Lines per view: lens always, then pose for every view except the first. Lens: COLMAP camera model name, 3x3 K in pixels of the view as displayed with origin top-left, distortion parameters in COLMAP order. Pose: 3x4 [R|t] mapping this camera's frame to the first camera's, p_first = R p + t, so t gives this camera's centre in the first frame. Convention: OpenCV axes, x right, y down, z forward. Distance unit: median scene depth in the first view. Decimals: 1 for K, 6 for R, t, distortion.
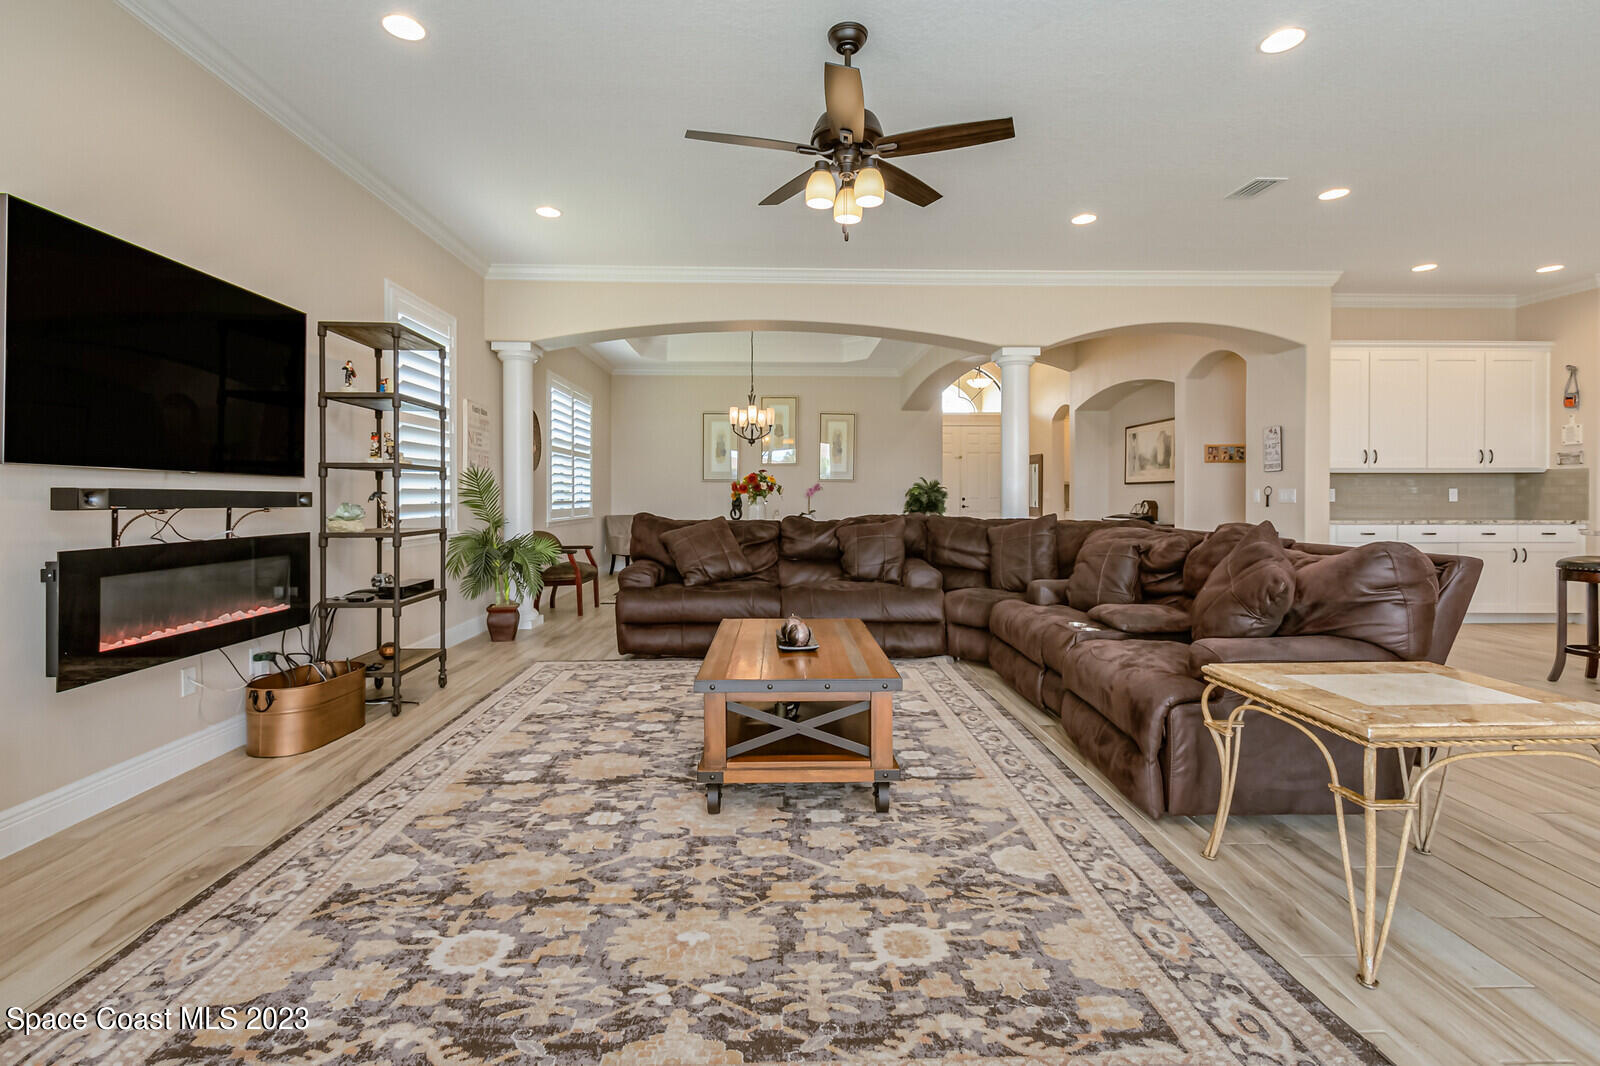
lens RADIAL K [[735.3, 0, 791.2], [0, 735.3, 503.2], [0, 0, 1]] dist [0.001051, -0.000536]
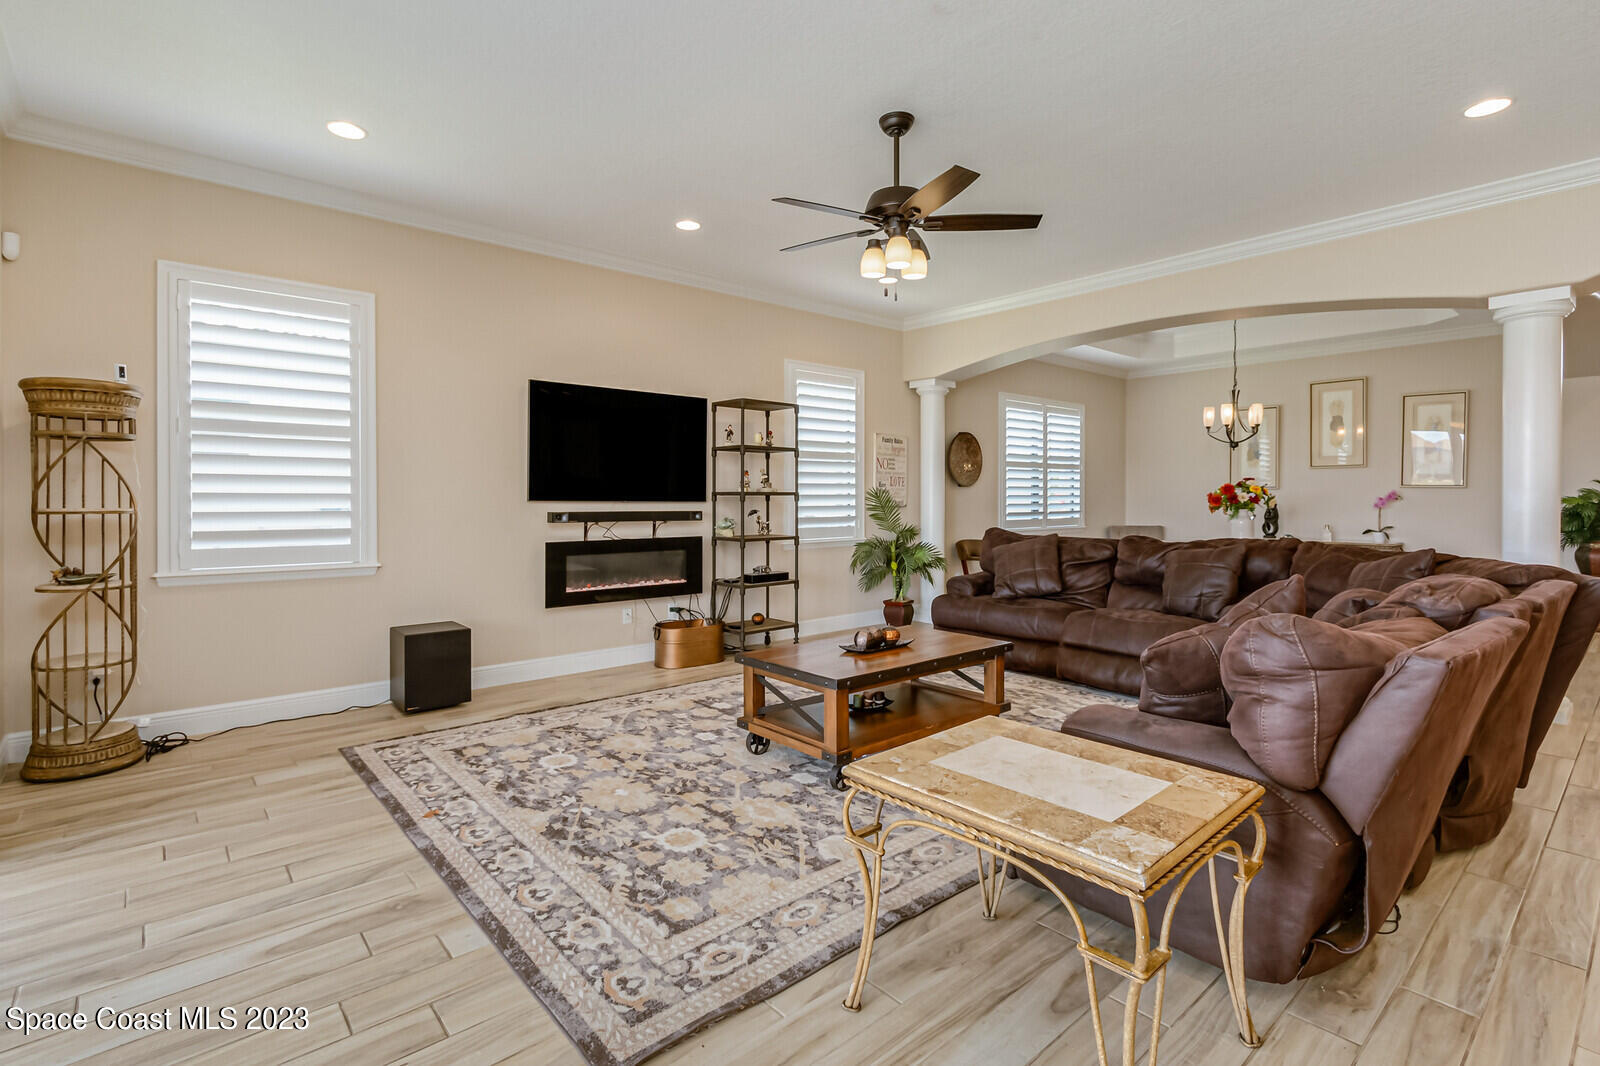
lens RADIAL K [[754.2, 0, 783.7], [0, 754.2, 501.8], [0, 0, 1]] dist [0.001328, -0.001228]
pose [[0.626083, 0.003708, -0.779748, 0.781055], [-0.005822, 0.999983, 0.000081, -0.038586], [0.779735, 0.004489, 0.626094, 0.117336]]
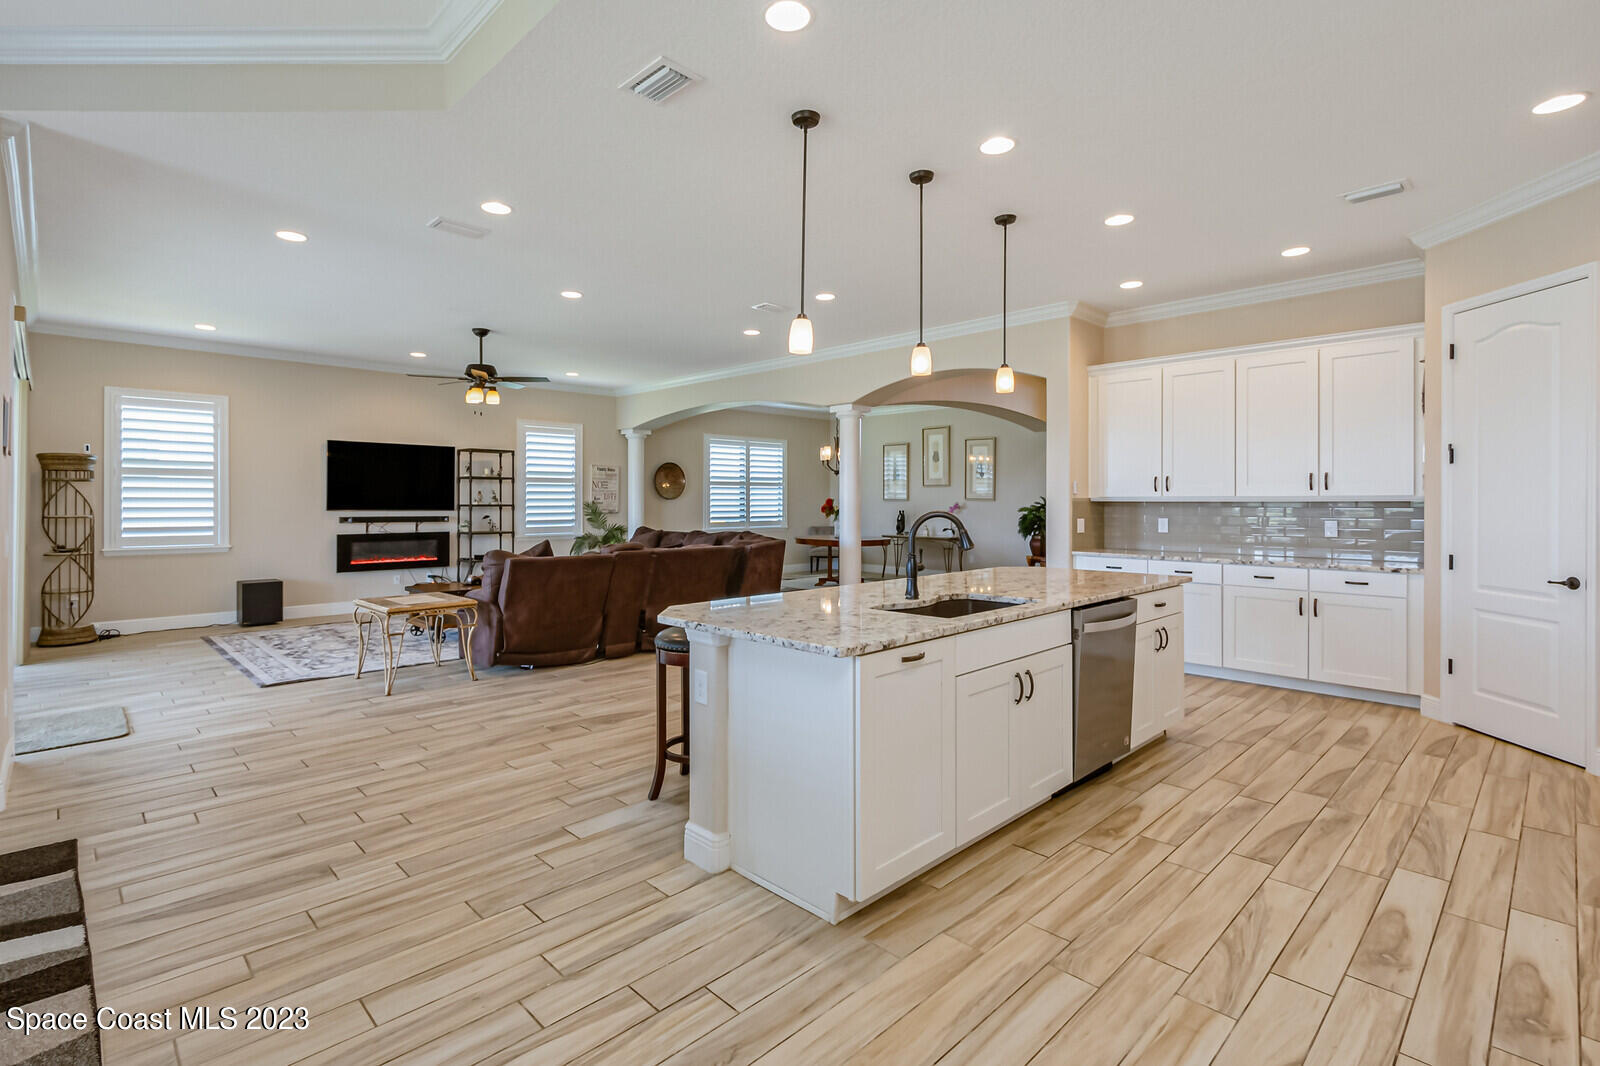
lens RADIAL K [[754.2, 0, 783.7], [0, 754.2, 501.8], [0, 0, 1]] dist [0.001328, -0.001228]
pose [[0.677779, 0.001740, -0.735263, 2.251587], [-0.006936, 0.999968, -0.004028, -0.067695], [0.735233, 0.007830, 0.677769, 0.060125]]
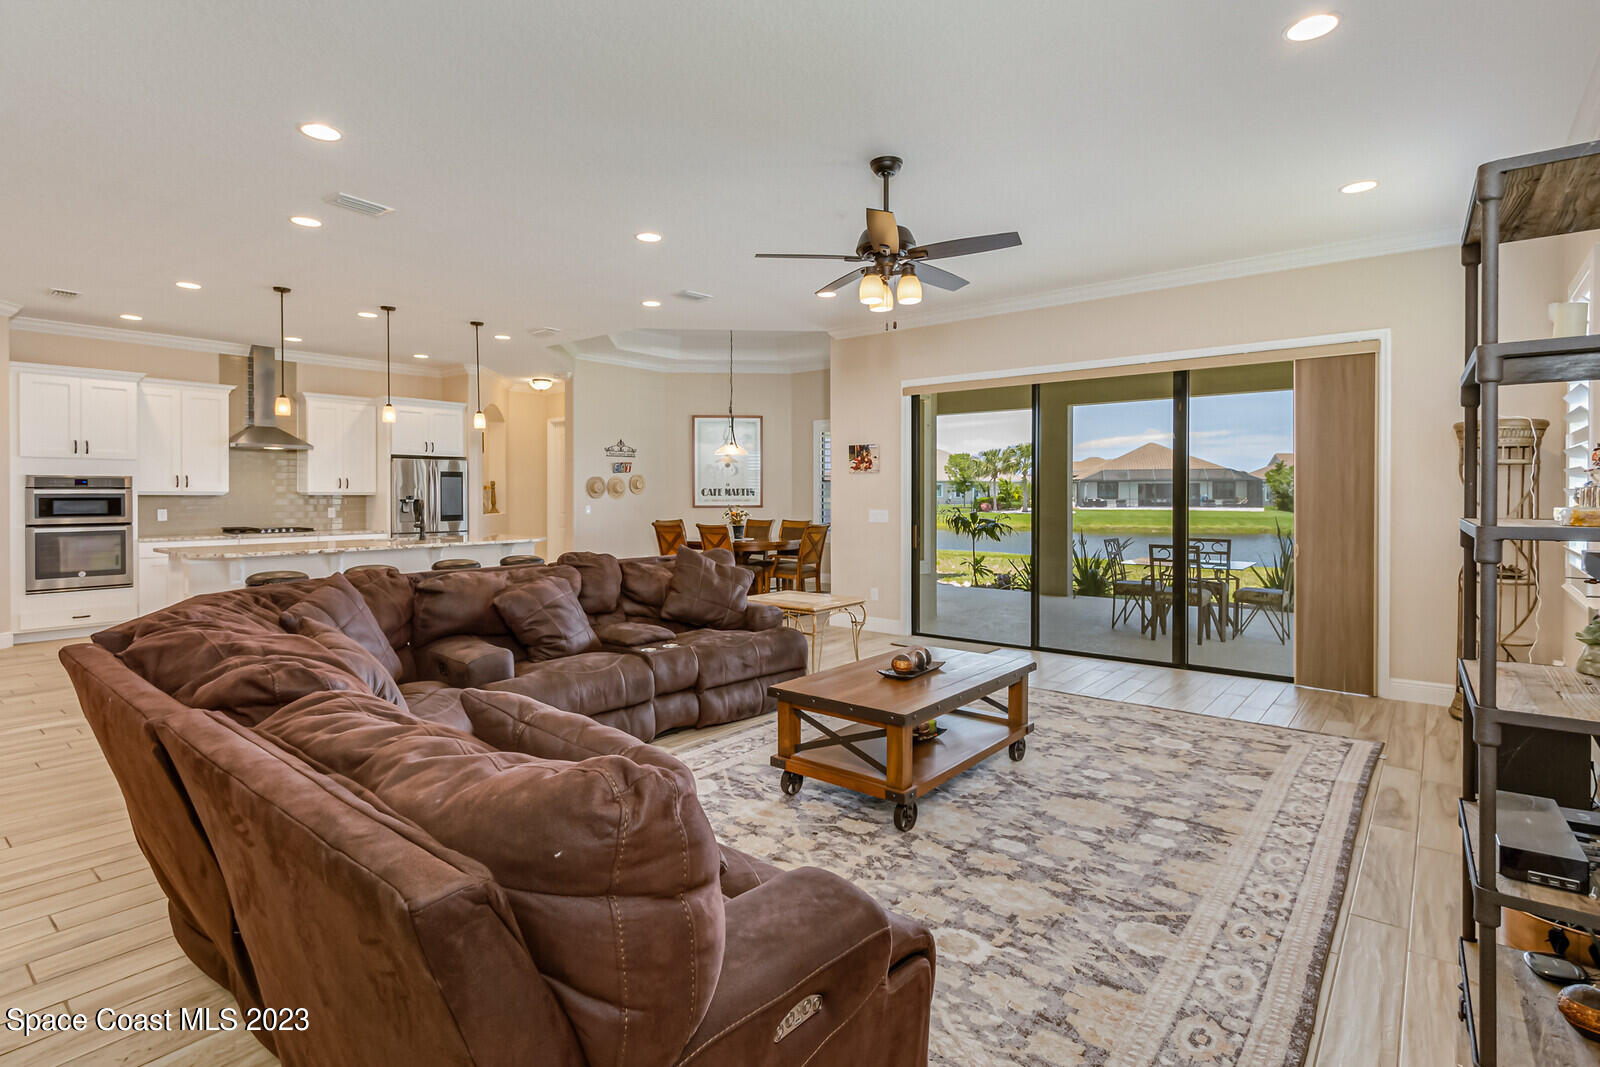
lens RADIAL K [[792.9, 0, 791.3], [0, 792.9, 493.7], [0, 0, 1]] dist [0.001120, -0.000927]
pose [[-0.758363, 0.000269, 0.651832, -0.592081], [0.005668, 0.999965, 0.006182, -0.082987], [-0.651807, 0.008382, -0.758338, 1.871052]]
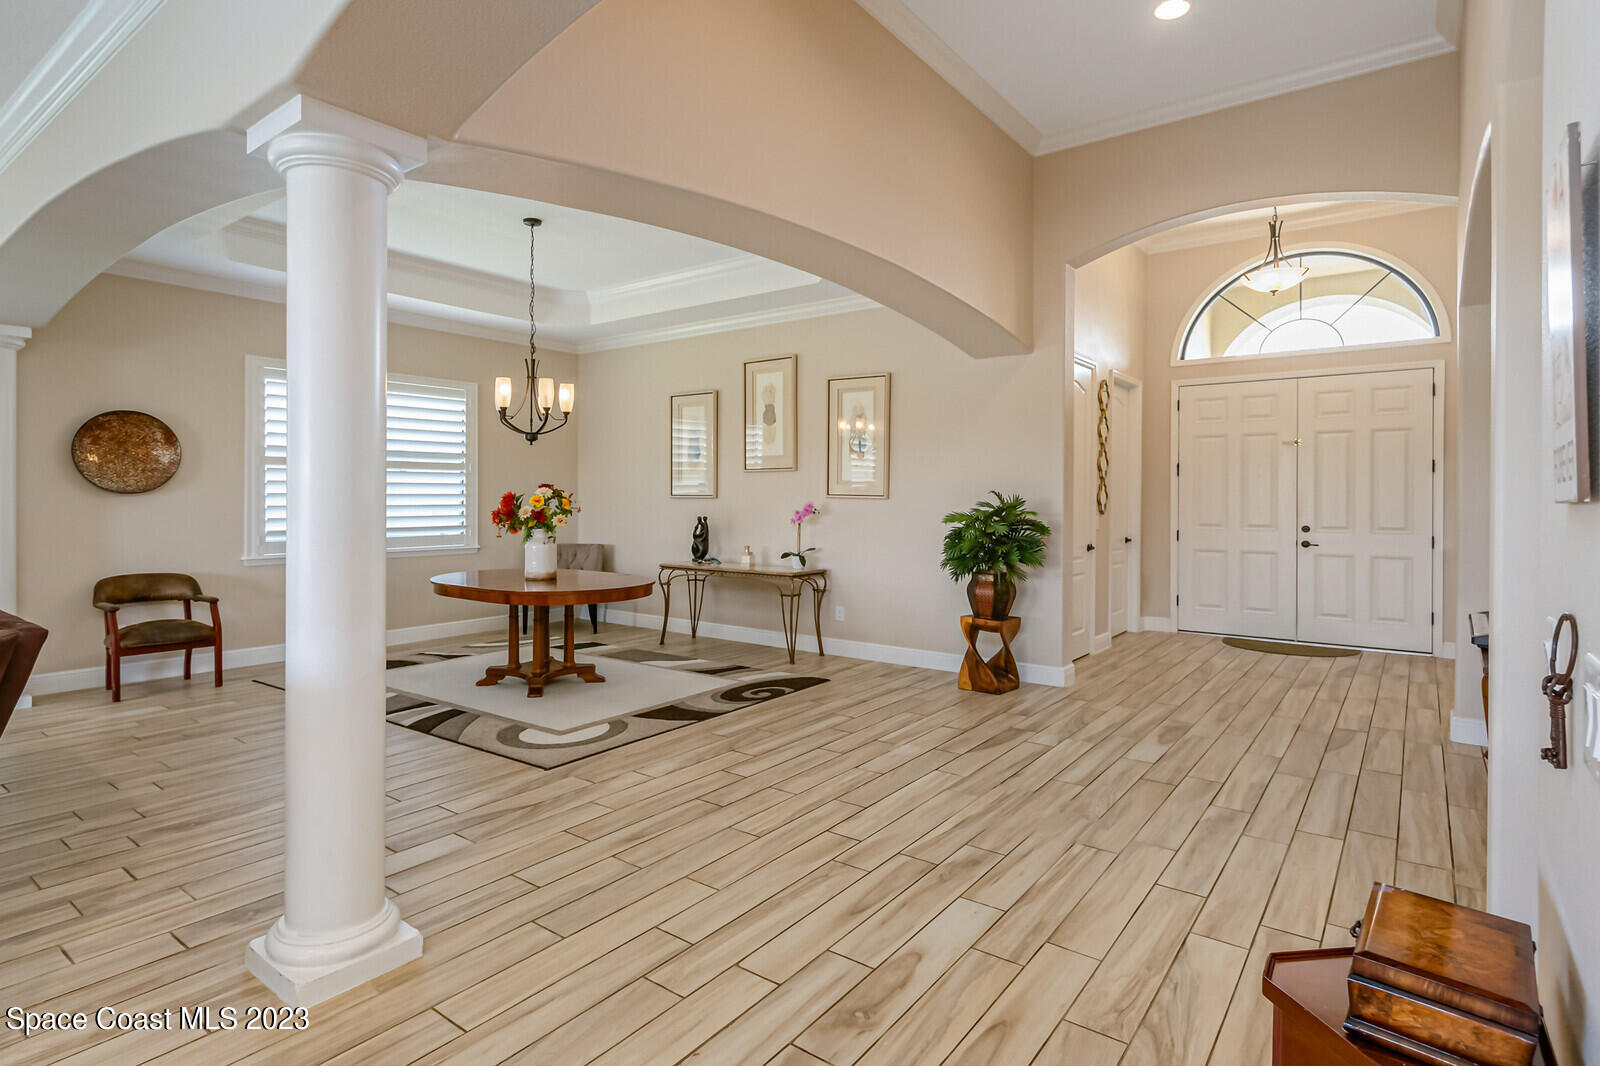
lens RADIAL K [[764.1, 0, 786.4], [0, 764.1, 495.5], [0, 0, 1]] dist [0.004320, 0.000418]
pose [[0.753131, 0.002715, -0.657865, 1.329664], [-0.008341, 0.999951, -0.005423, -0.090414], [0.657818, 0.009572, 0.753116, 1.734926]]
